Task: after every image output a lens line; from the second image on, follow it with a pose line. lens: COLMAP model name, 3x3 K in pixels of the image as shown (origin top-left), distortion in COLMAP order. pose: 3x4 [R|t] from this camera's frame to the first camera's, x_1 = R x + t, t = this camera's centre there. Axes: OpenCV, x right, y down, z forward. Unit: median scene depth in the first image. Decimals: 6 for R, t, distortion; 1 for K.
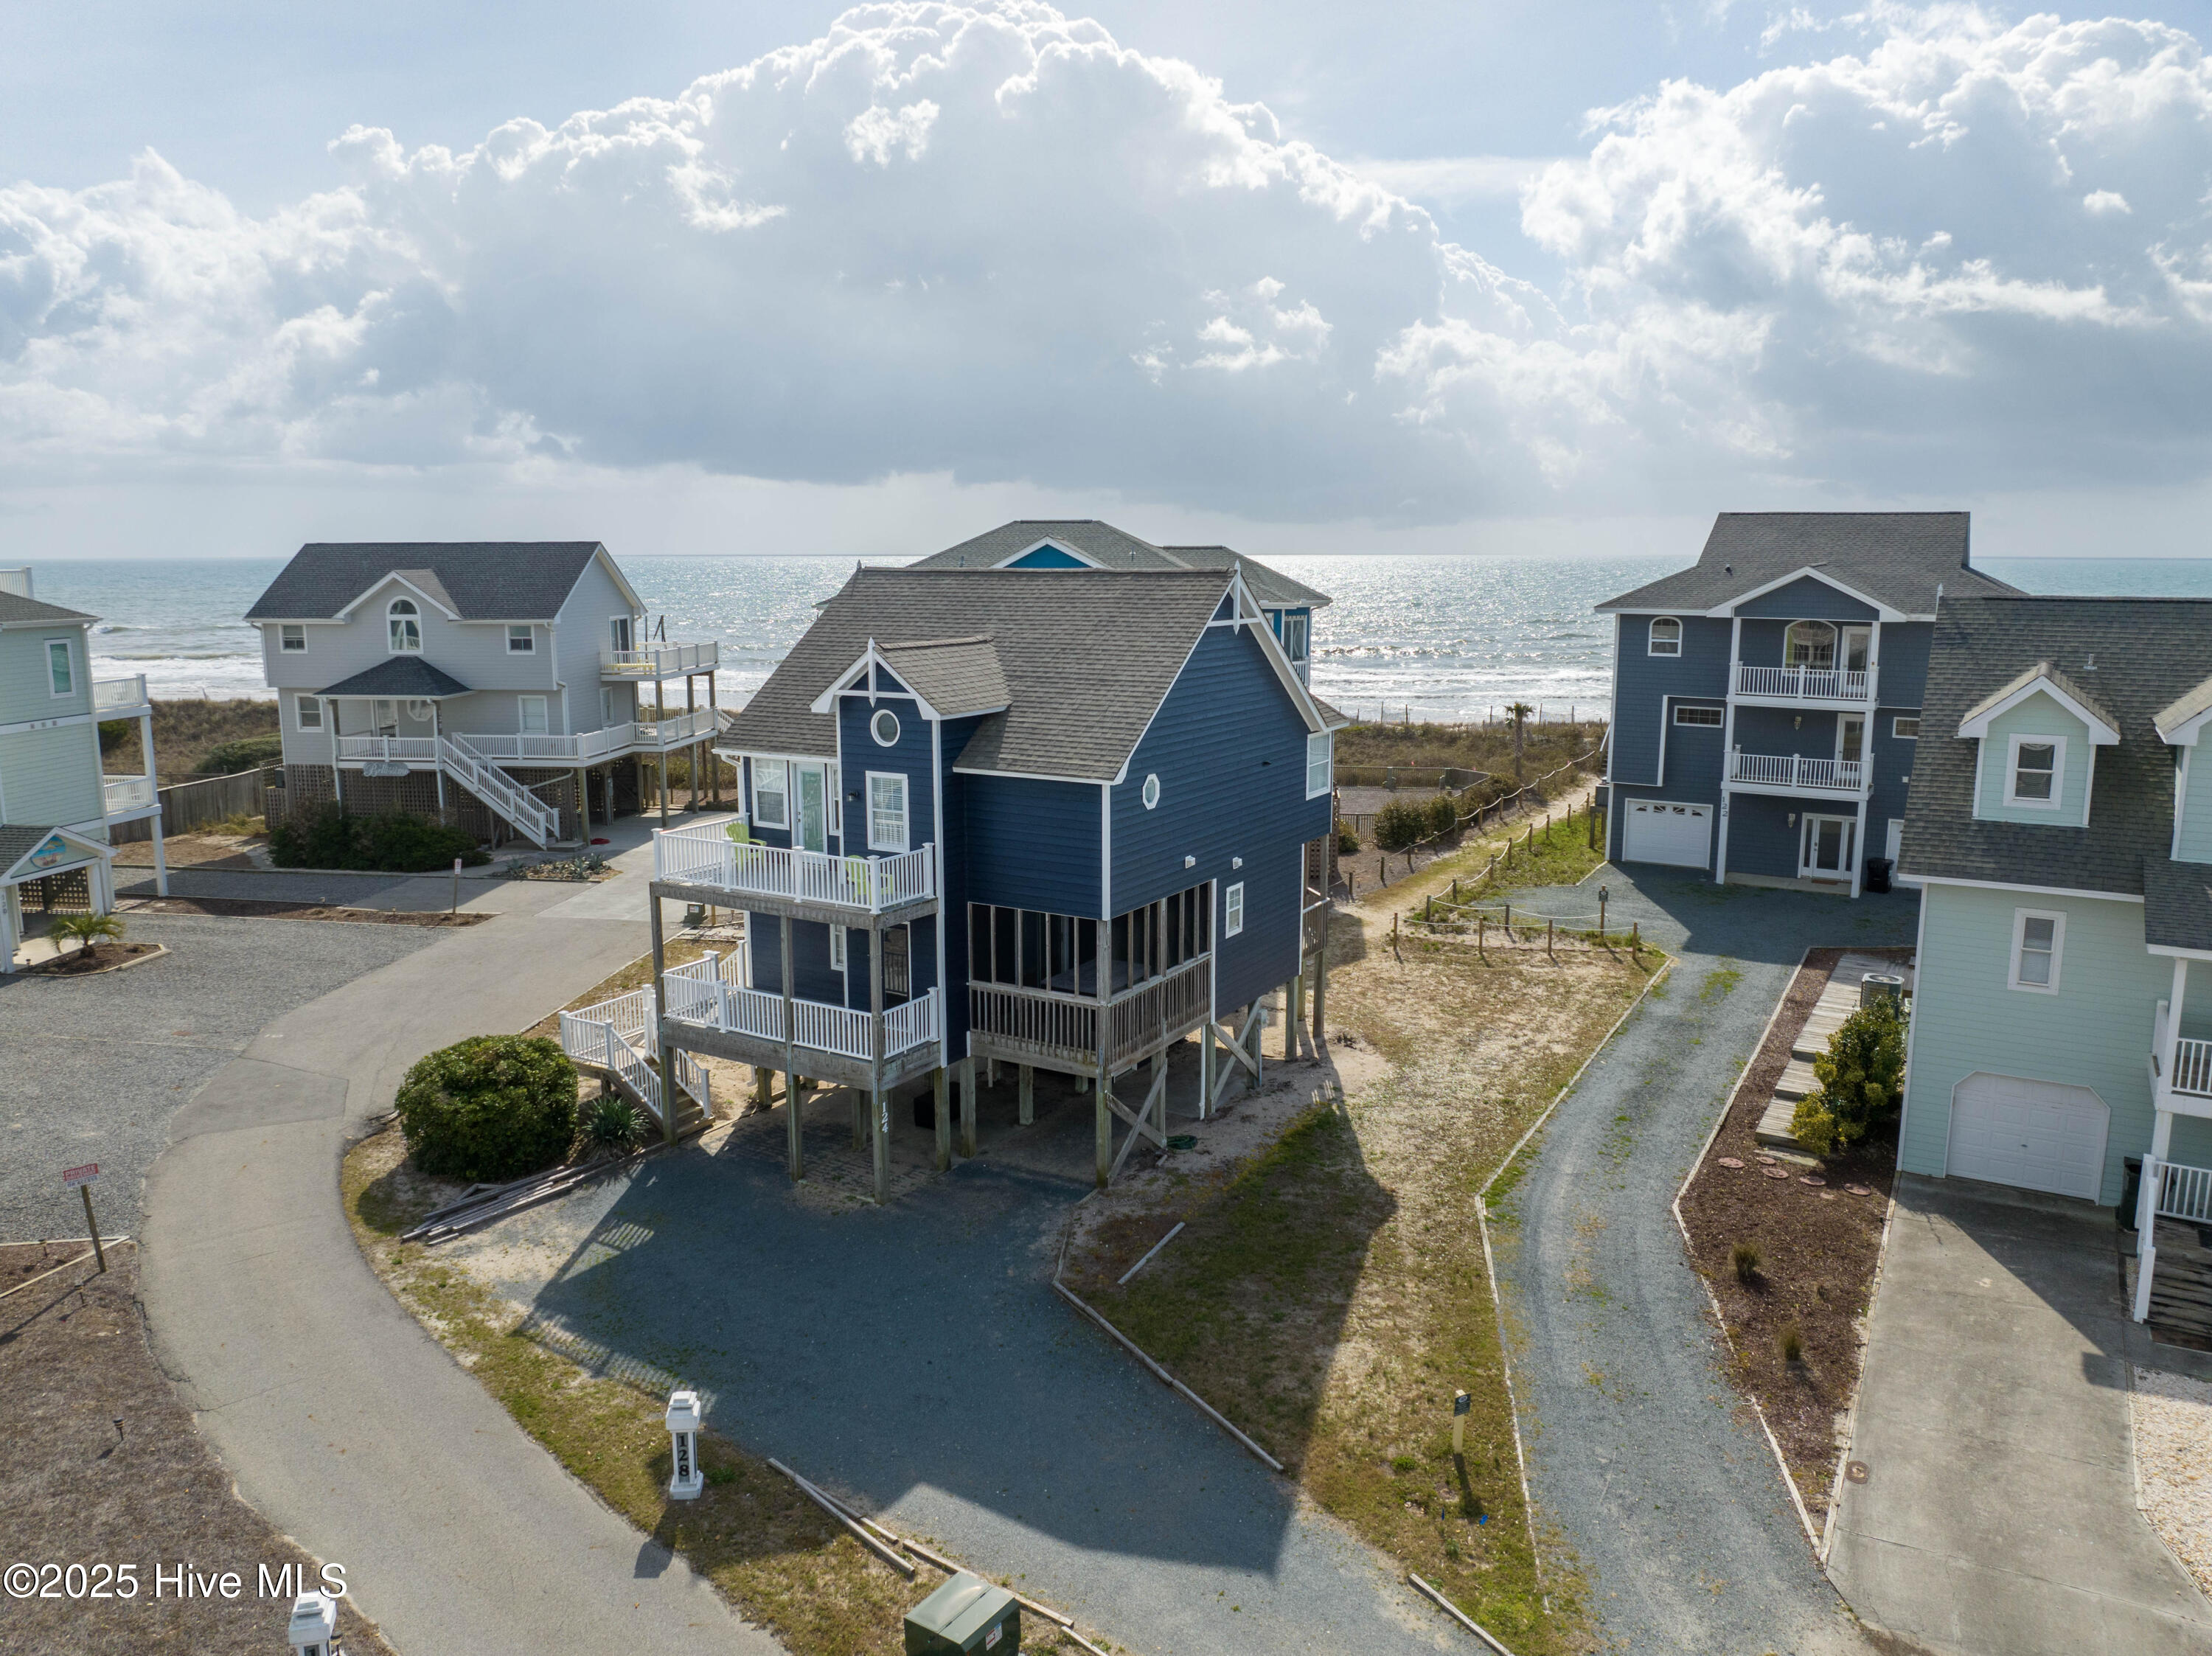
lens RADIAL K [[1548.7, 0, 1106.0], [0, 1548.7, 828.0], [0, 0, 1]] dist [-0.025866, -0.000066]
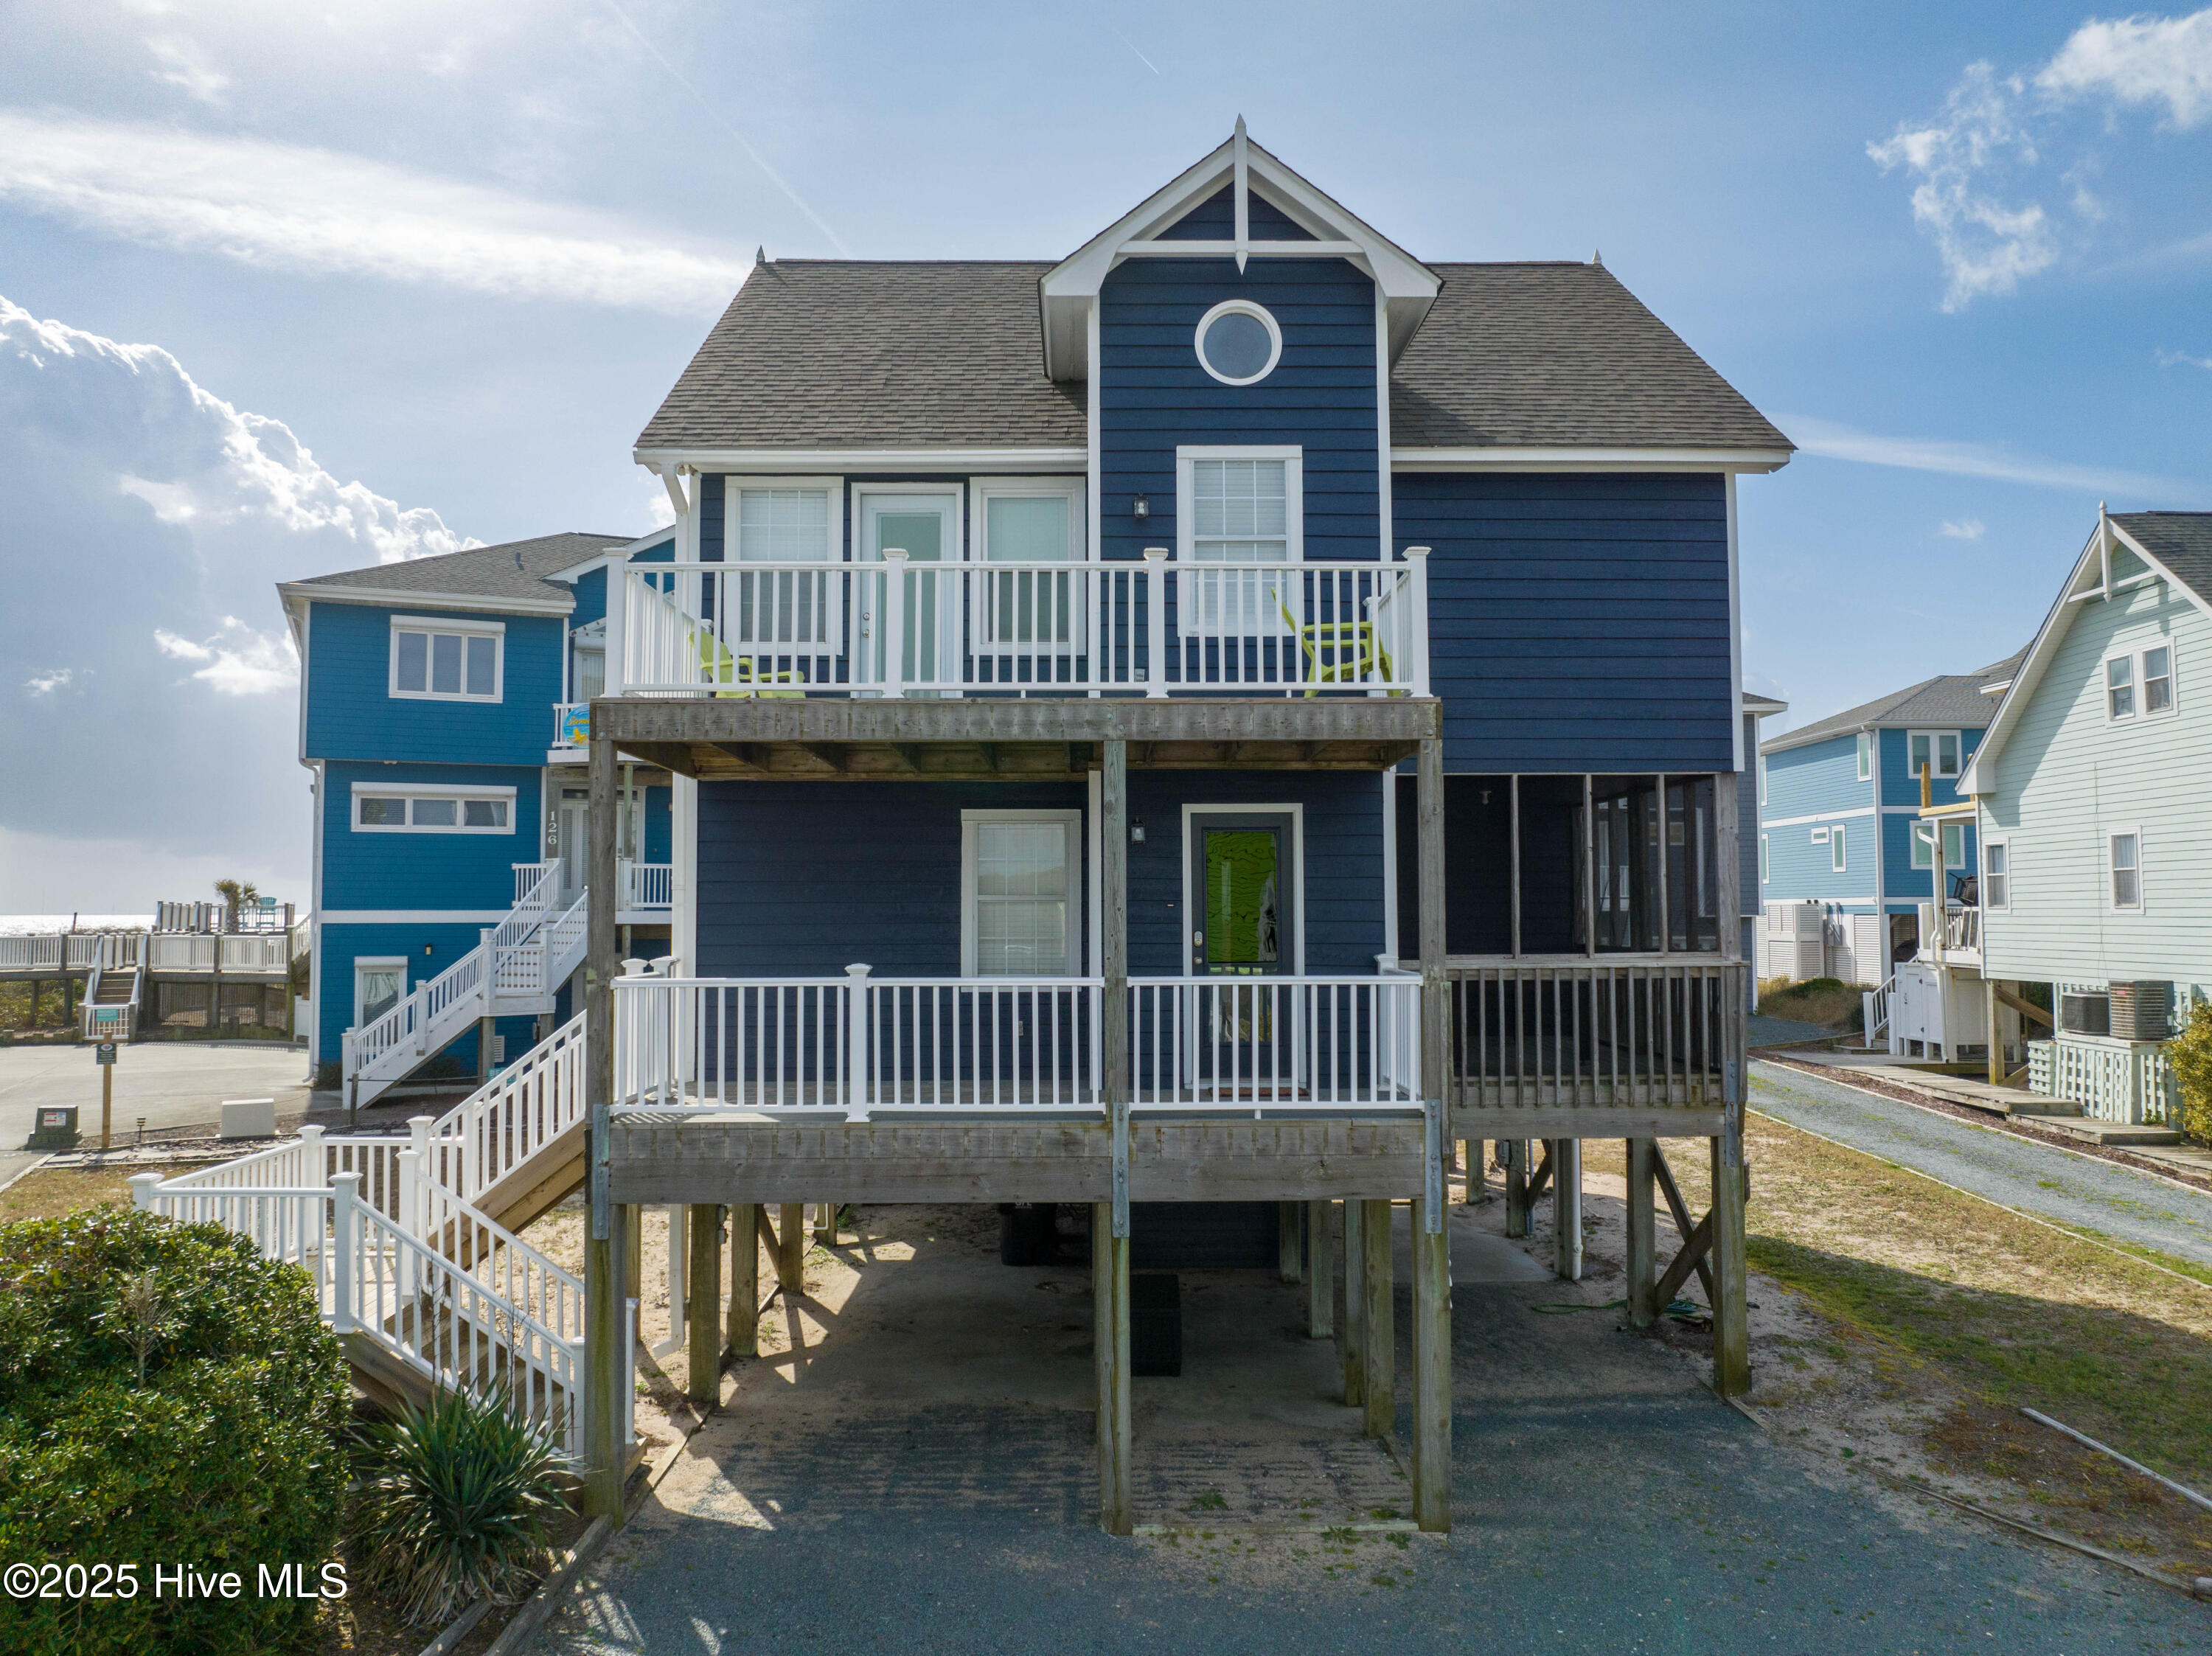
lens RADIAL K [[1547.3, 0, 1106.0], [0, 1547.3, 828.0], [0, 0, 1]] dist [-0.032550, -0.001793]
pose [[0.852922, 0.024162, 0.521480, -0.385481], [0.094201, 0.975407, -0.199267, 0.143979], [-0.513469, 0.219083, 0.829670, 0.688695]]
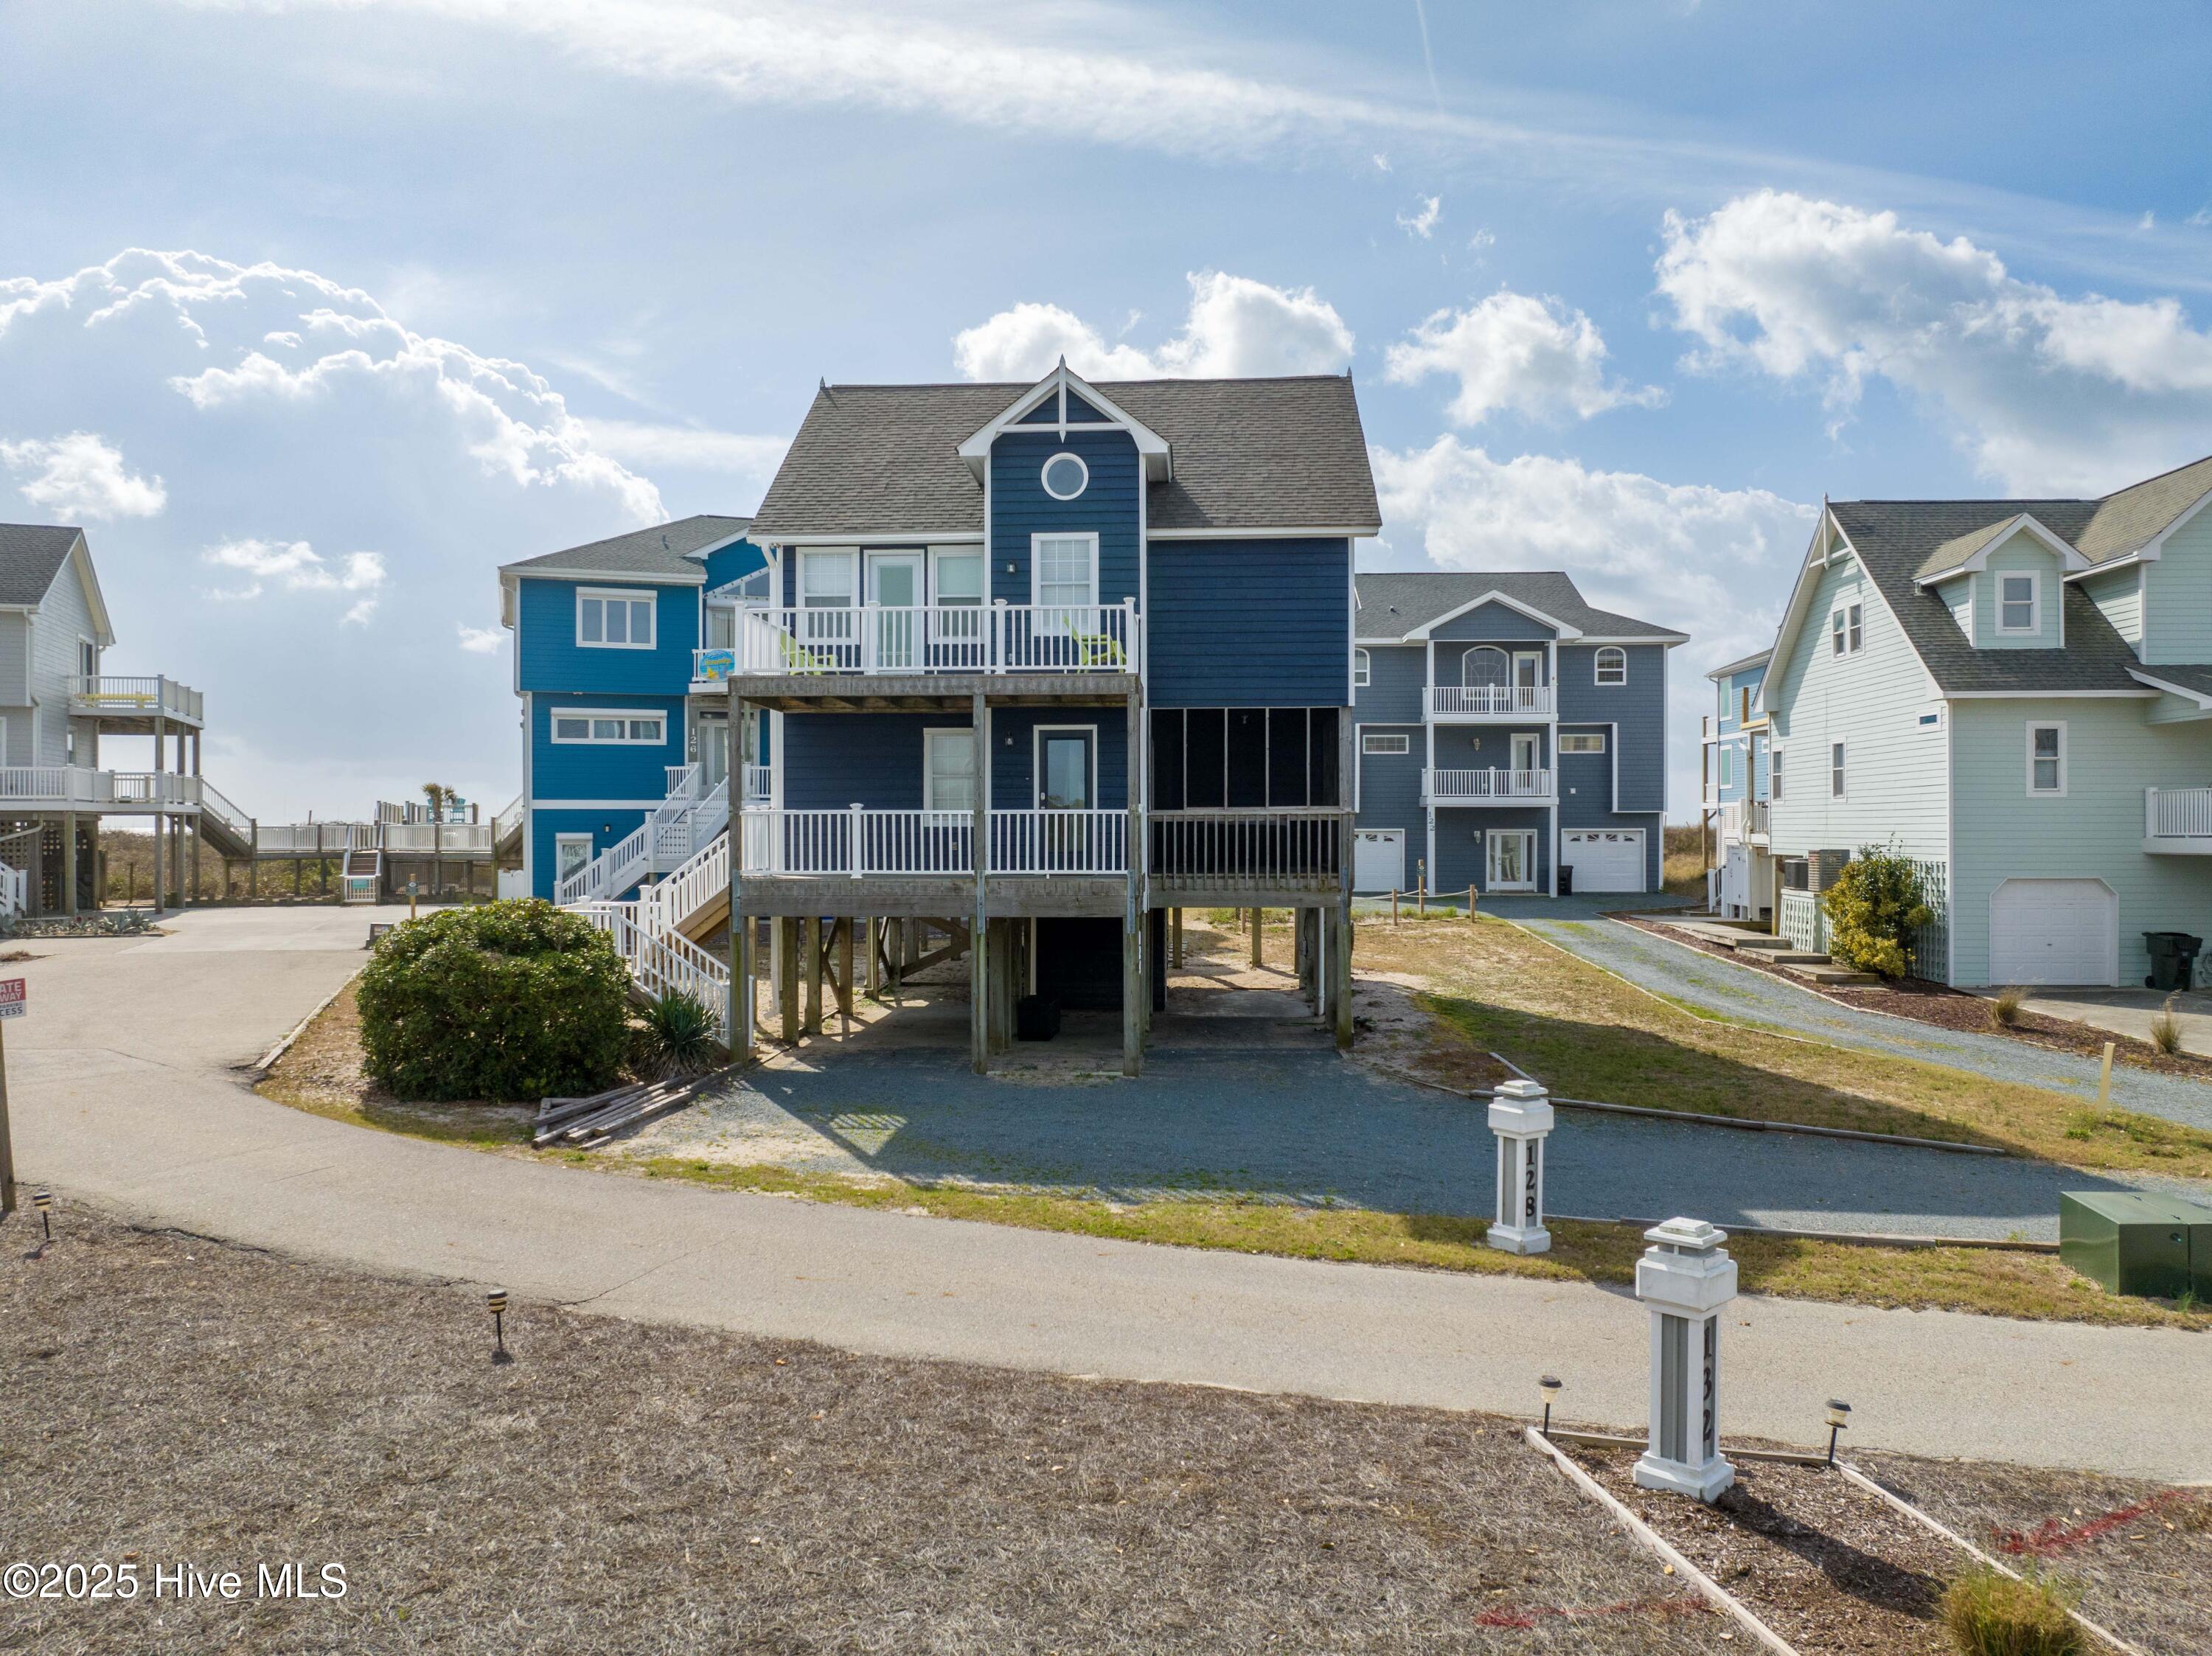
lens RADIAL K [[1548.7, 0, 1106.0], [0, 1548.7, 828.0], [0, 0, 1]] dist [-0.025866, -0.000066]
pose [[0.888869, -0.002943, 0.458152, -0.479113], [0.081009, 0.985234, -0.150839, 0.229385], [-0.450943, 0.171191, 0.875982, 0.327055]]
